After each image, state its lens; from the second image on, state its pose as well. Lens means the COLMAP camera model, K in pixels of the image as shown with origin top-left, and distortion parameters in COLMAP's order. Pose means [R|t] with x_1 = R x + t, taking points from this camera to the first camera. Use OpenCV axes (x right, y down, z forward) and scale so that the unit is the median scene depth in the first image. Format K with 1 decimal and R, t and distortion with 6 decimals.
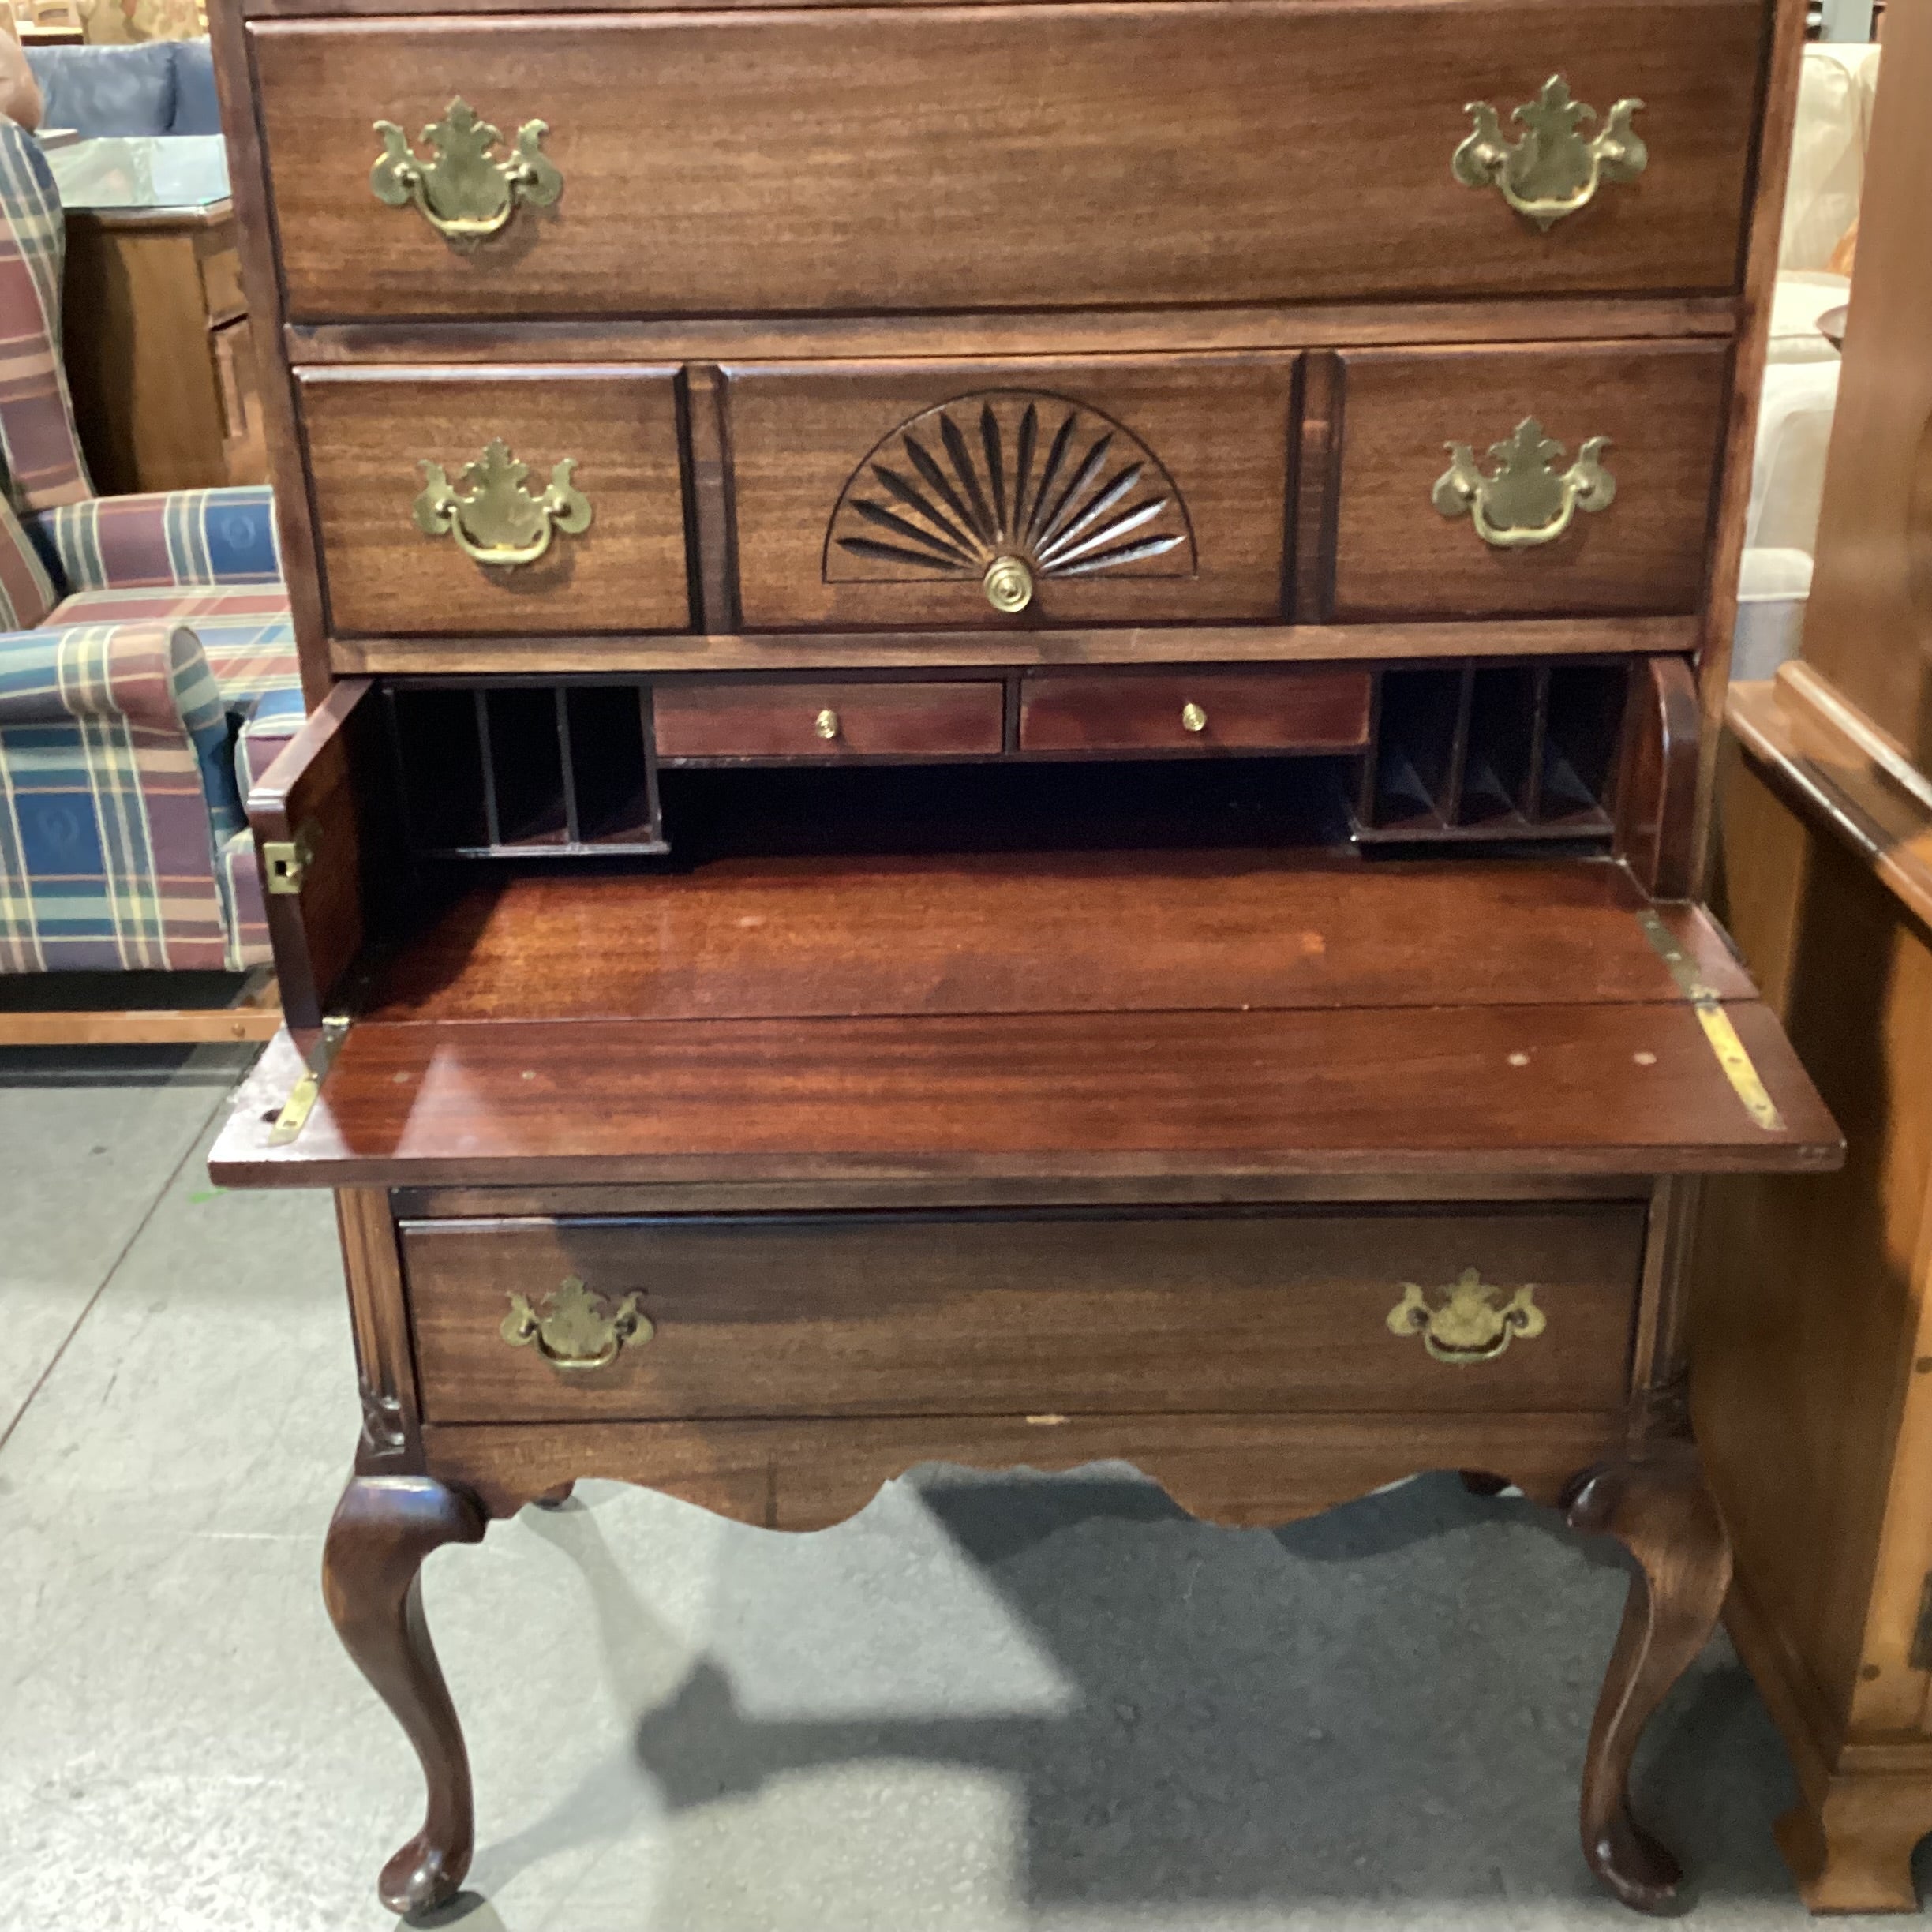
lens RADIAL K [[2276.6, 0, 963.2], [0, 2276.6, 942.0], [0, 0, 1]] dist [0.165892, -0.367609]
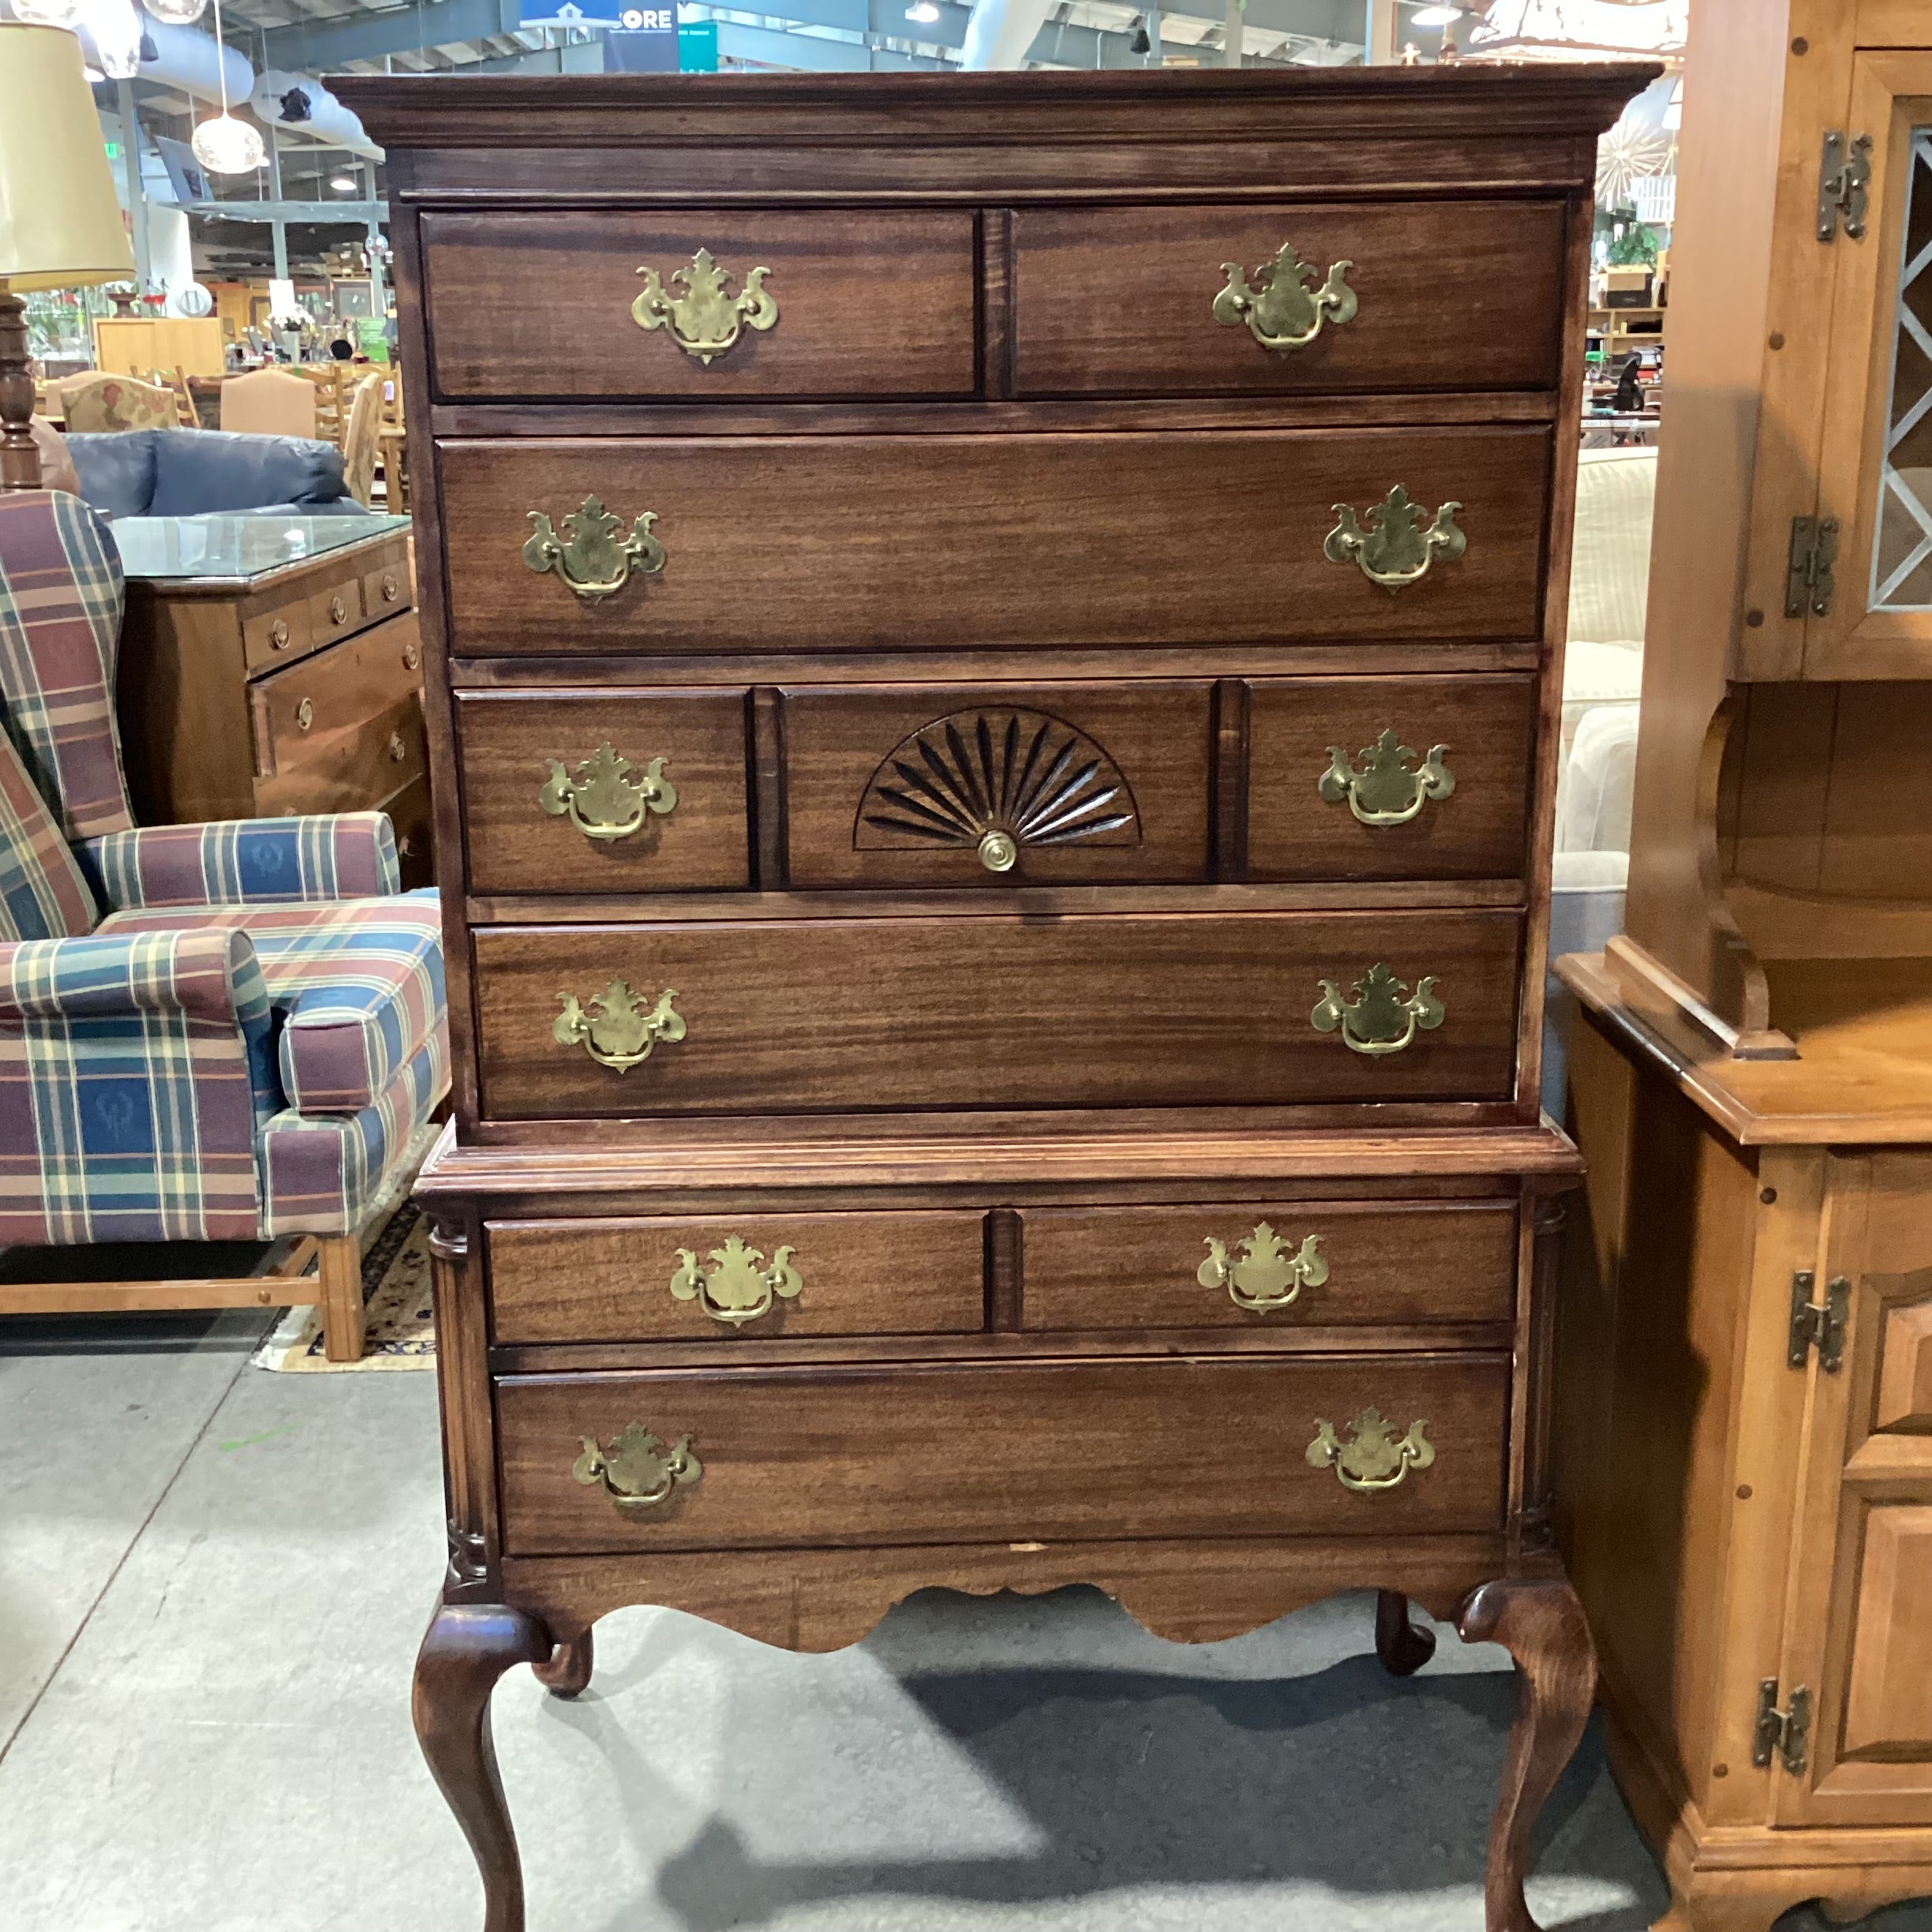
lens RADIAL K [[2280.6, 0, 967.4], [0, 2280.6, 934.8], [0, 0, 1]] dist [0.136340, -0.289594]
pose [[0.999348, -0.000475, 0.036106, -0.043883], [0.006111, 0.987716, -0.156140, 0.092460], [-0.035588, 0.156258, 0.987075, -0.270202]]
